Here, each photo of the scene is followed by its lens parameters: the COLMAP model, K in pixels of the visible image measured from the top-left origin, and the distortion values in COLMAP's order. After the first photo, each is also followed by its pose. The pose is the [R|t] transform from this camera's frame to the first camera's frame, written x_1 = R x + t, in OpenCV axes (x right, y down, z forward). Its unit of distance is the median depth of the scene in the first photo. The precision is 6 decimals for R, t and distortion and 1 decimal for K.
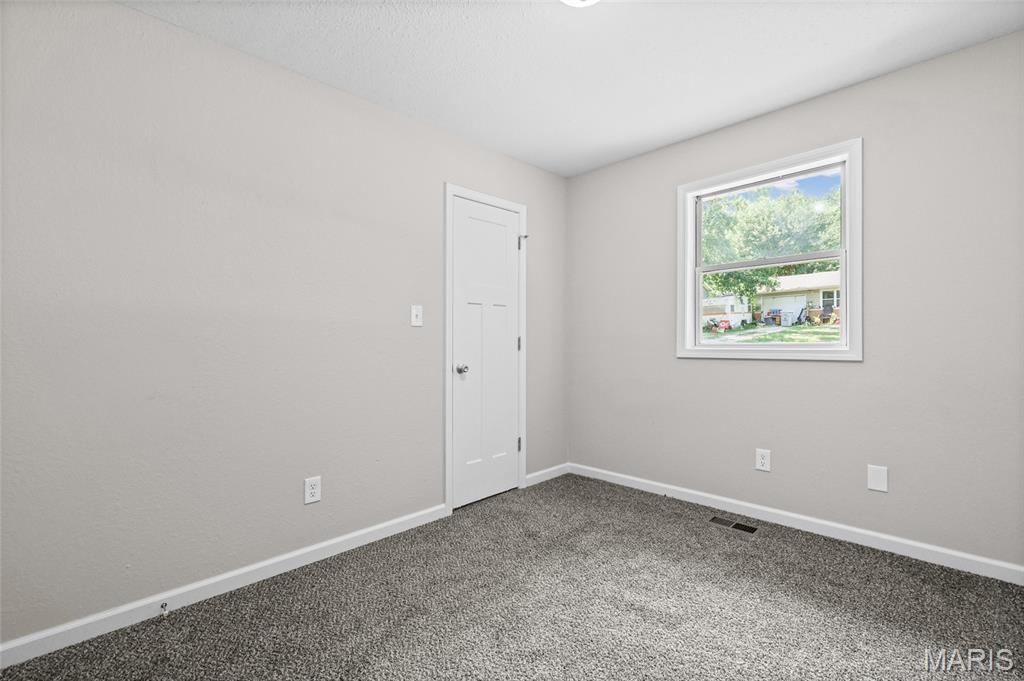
lens RADIAL K [[445.9, 0, 509.3], [0, 445.9, 336.1], [0, 0, 1]] dist [0.000917, 0.000188]
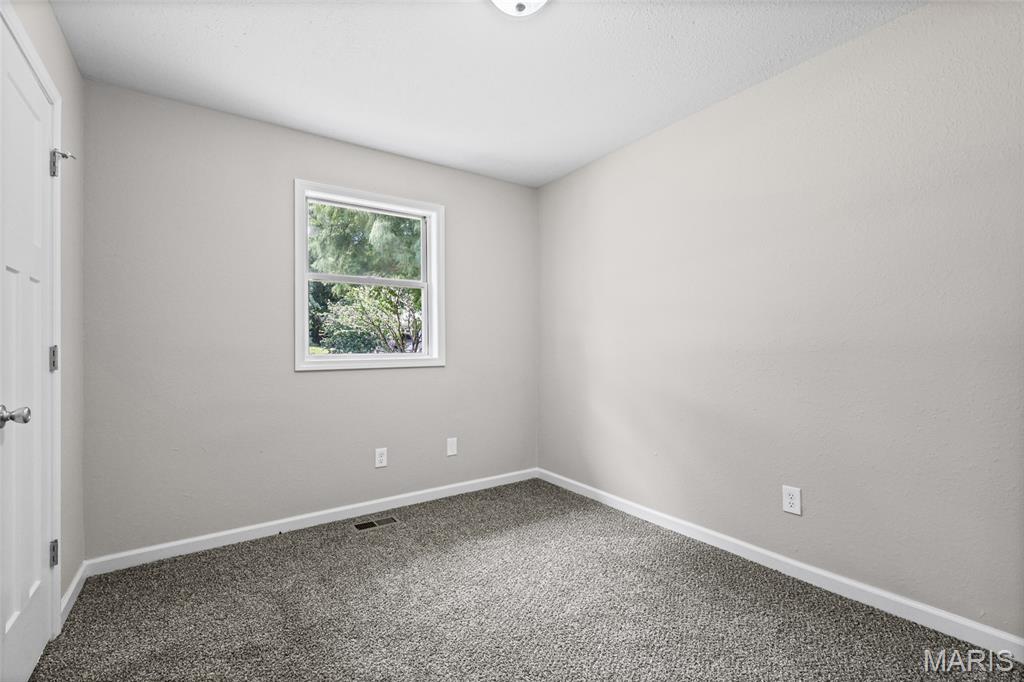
lens RADIAL K [[445.9, 0, 511.8], [0, 445.9, 351.2], [0, 0, 1]] dist [0.000917, 0.000188]
pose [[0.180950, 0.000948, 0.983492, -0.475956], [-0.003203, 0.999995, -0.000375, 0.008227], [-0.983487, -0.003082, 0.180952, 0.470508]]
